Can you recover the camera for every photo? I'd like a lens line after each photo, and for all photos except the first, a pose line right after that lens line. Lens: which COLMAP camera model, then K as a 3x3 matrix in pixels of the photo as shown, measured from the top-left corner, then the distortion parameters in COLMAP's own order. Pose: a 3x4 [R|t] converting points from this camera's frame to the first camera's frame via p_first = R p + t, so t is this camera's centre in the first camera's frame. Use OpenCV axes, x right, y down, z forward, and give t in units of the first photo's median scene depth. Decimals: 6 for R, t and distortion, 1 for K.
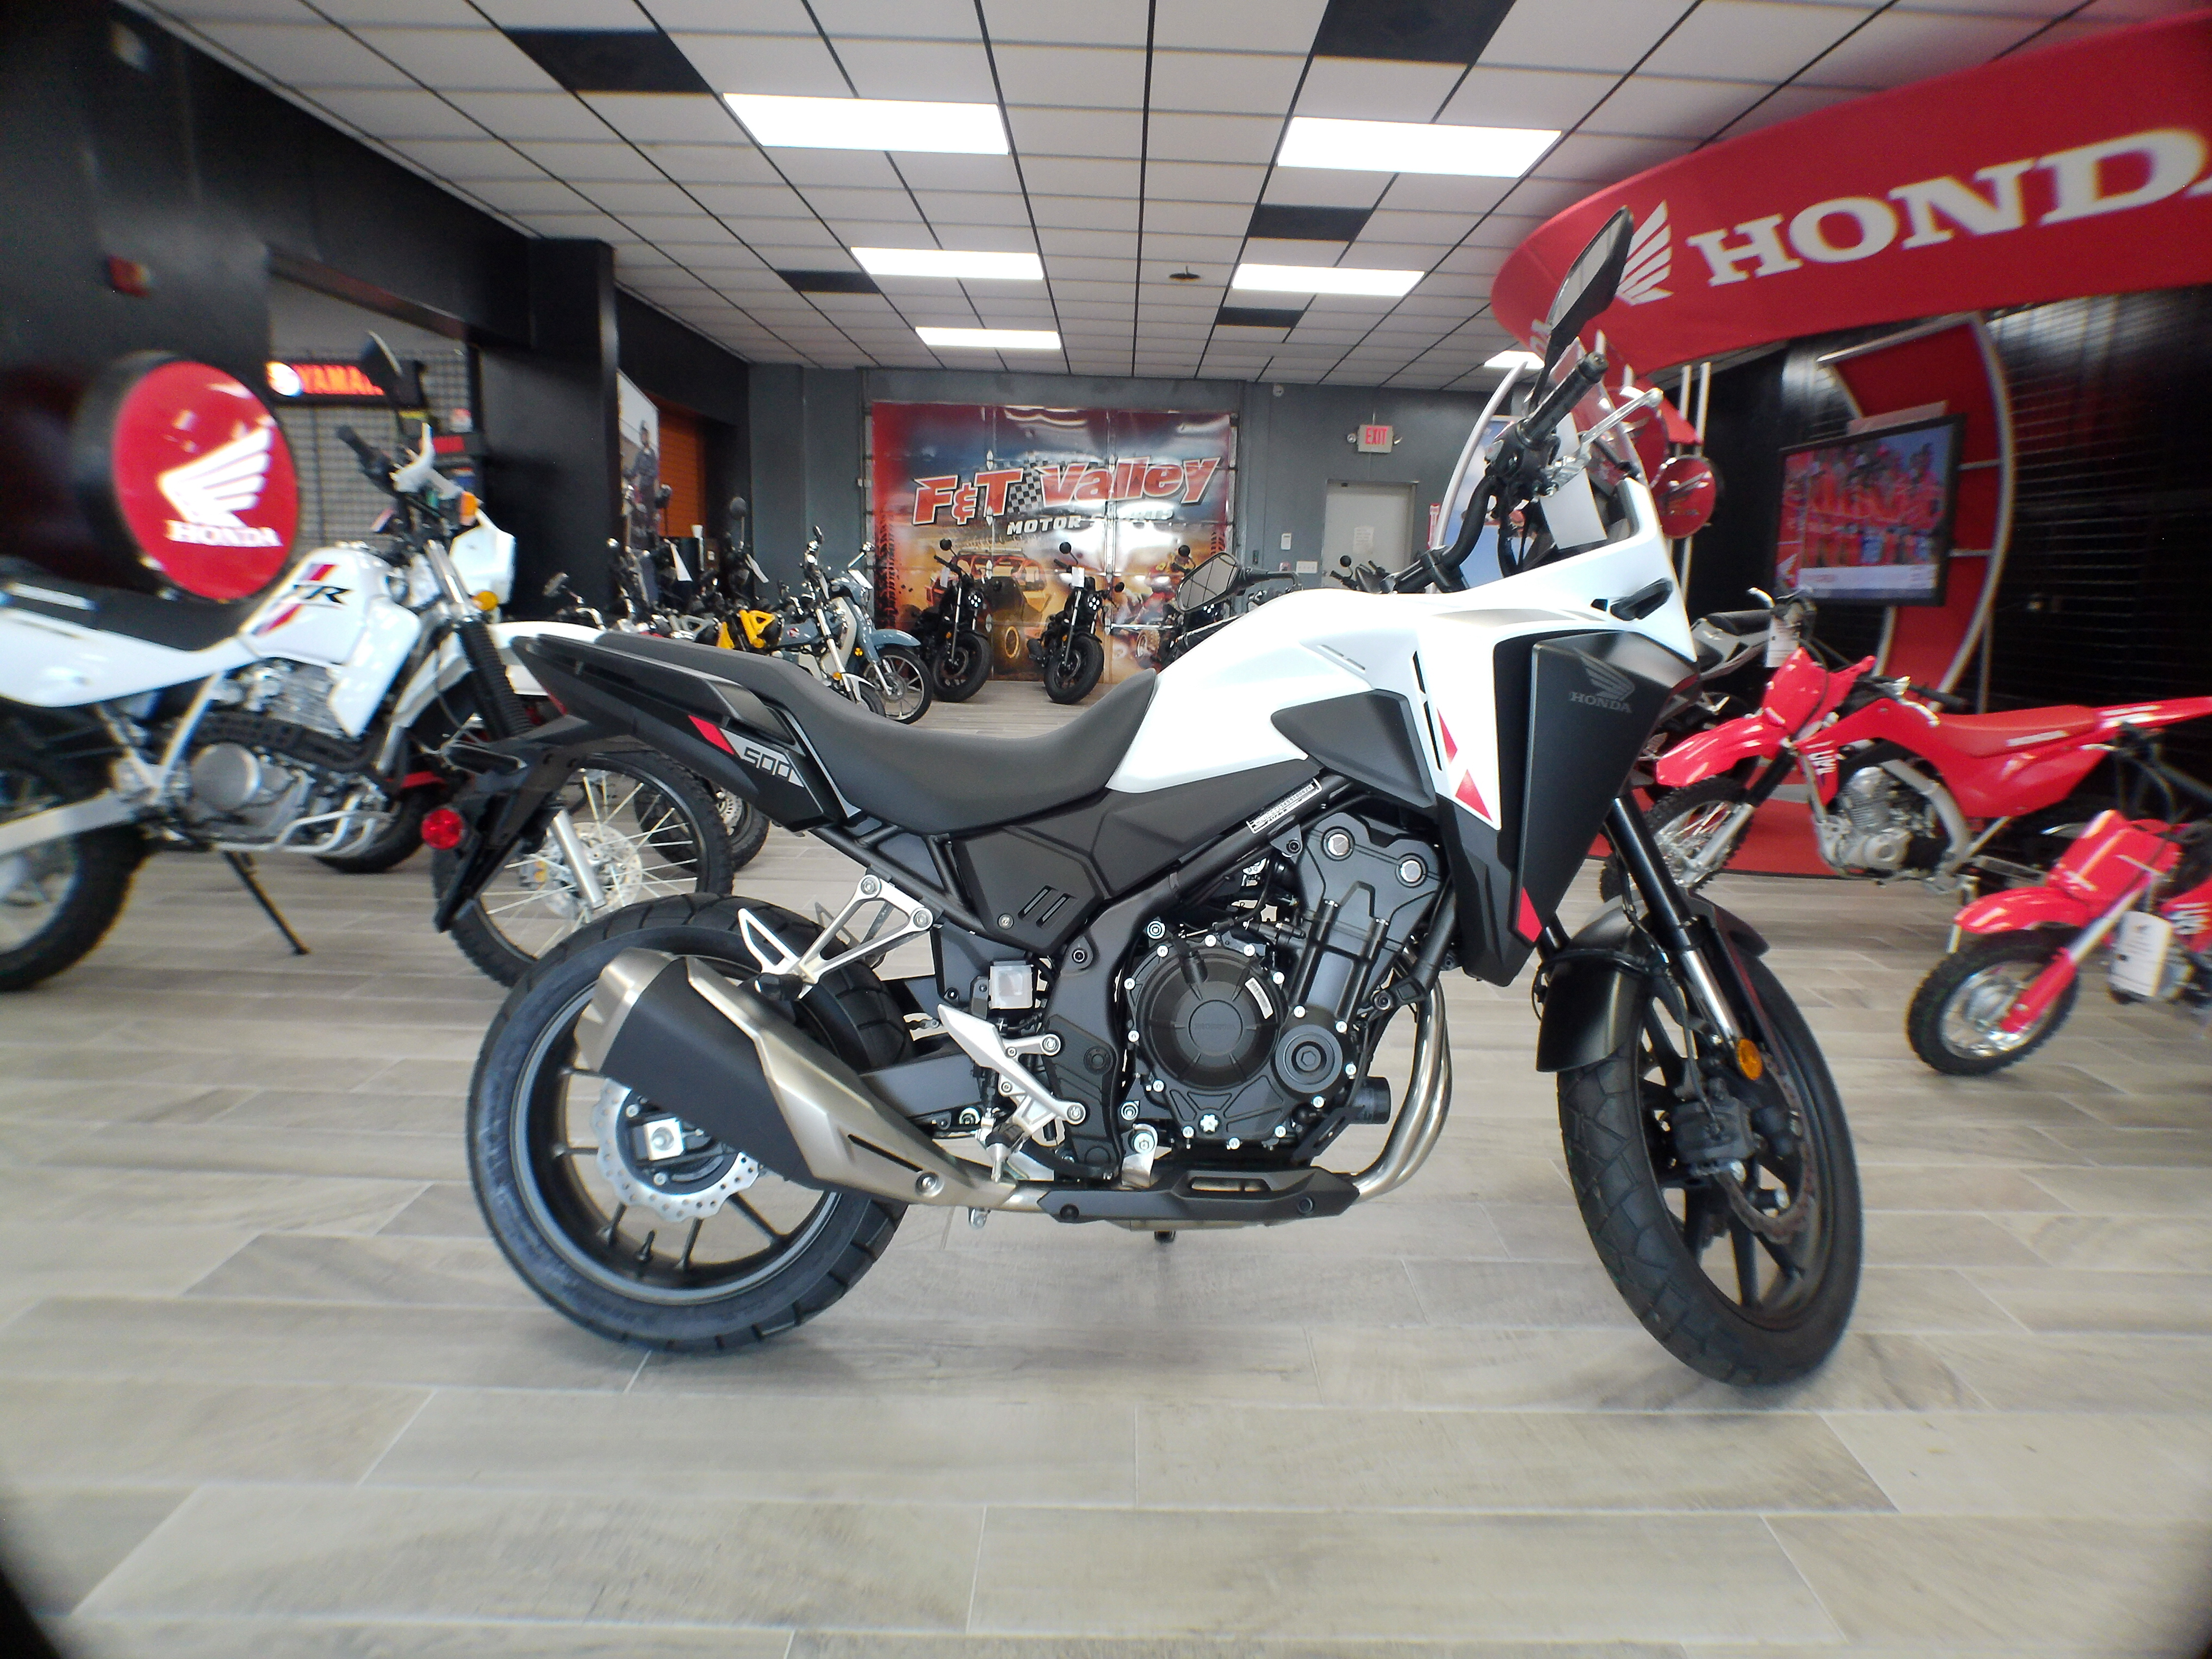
lens RADIAL K [[1195.0, 0, 1124.6], [0, 1195.0, 841.1], [0, 0, 1]] dist [-0.040185, 0.008136]
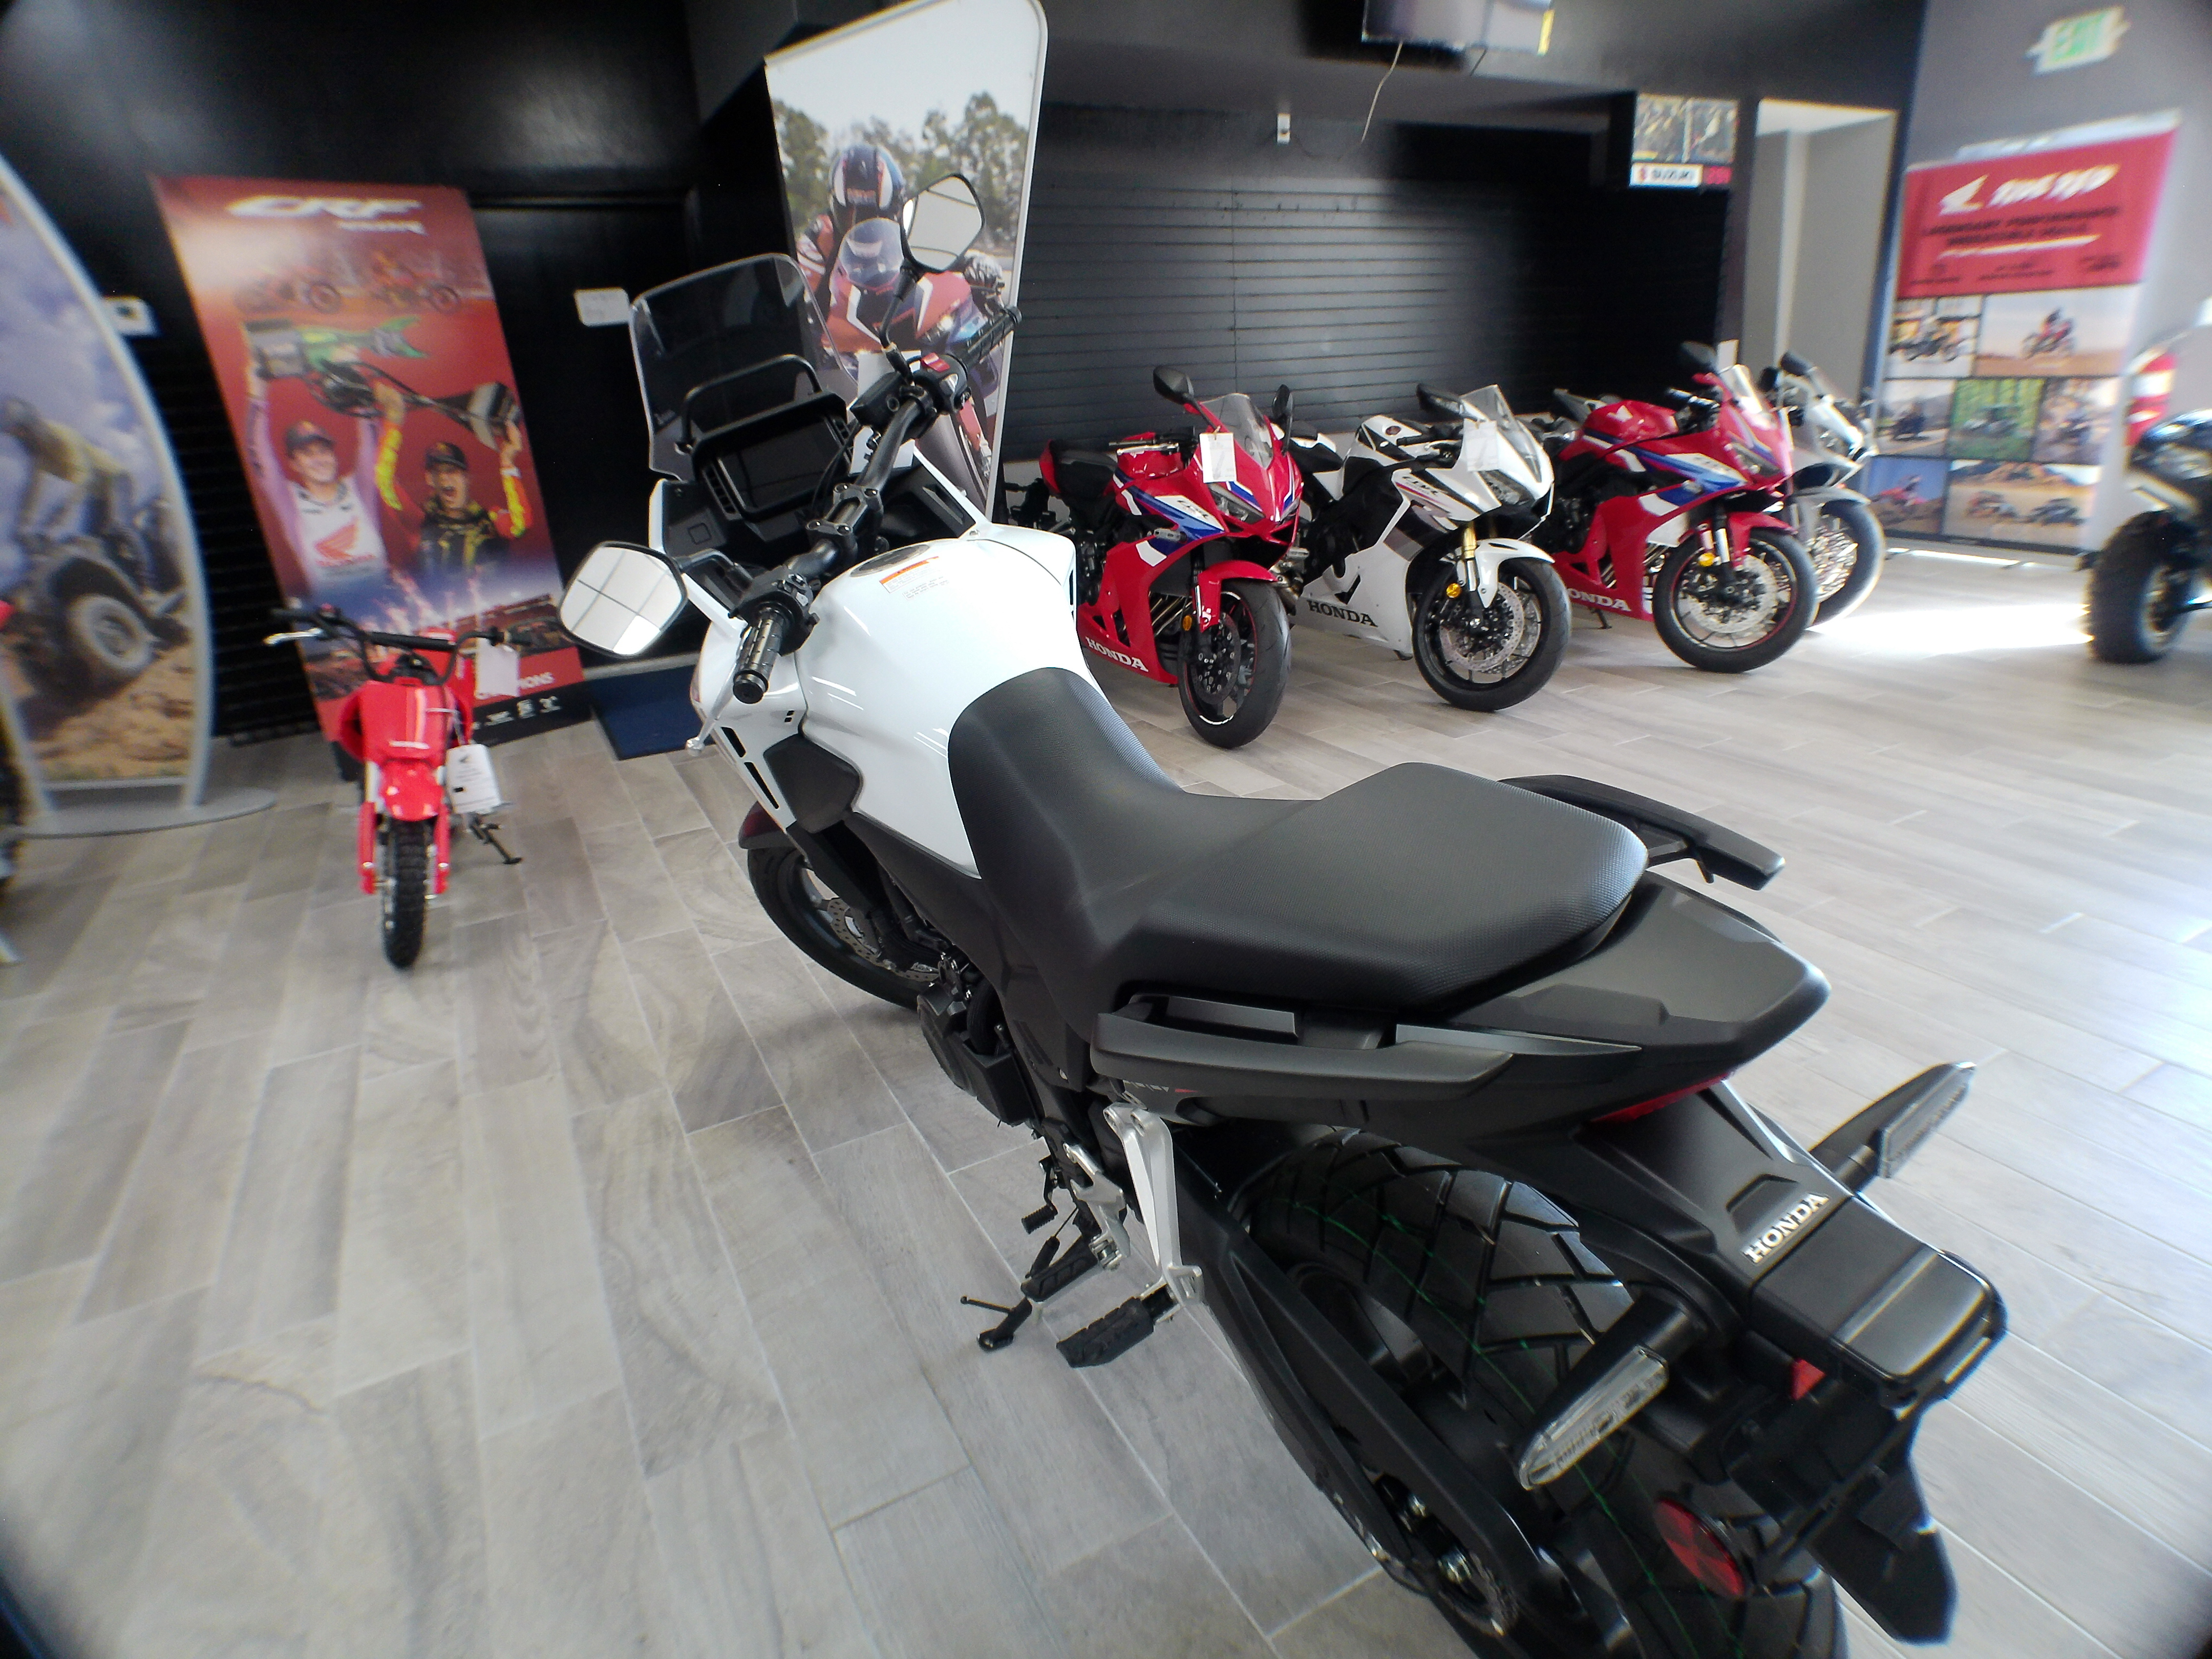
lens RADIAL K [[1195.0, 0, 1113.8], [0, 1195.0, 807.2], [0, 0, 1]] dist [-0.040185, 0.008136]
pose [[-0.488941, -0.302914, 0.818034, -0.362251], [0.225861, 0.861832, 0.454129, -0.231750], [-0.842570, 0.406804, -0.352968, 0.751839]]
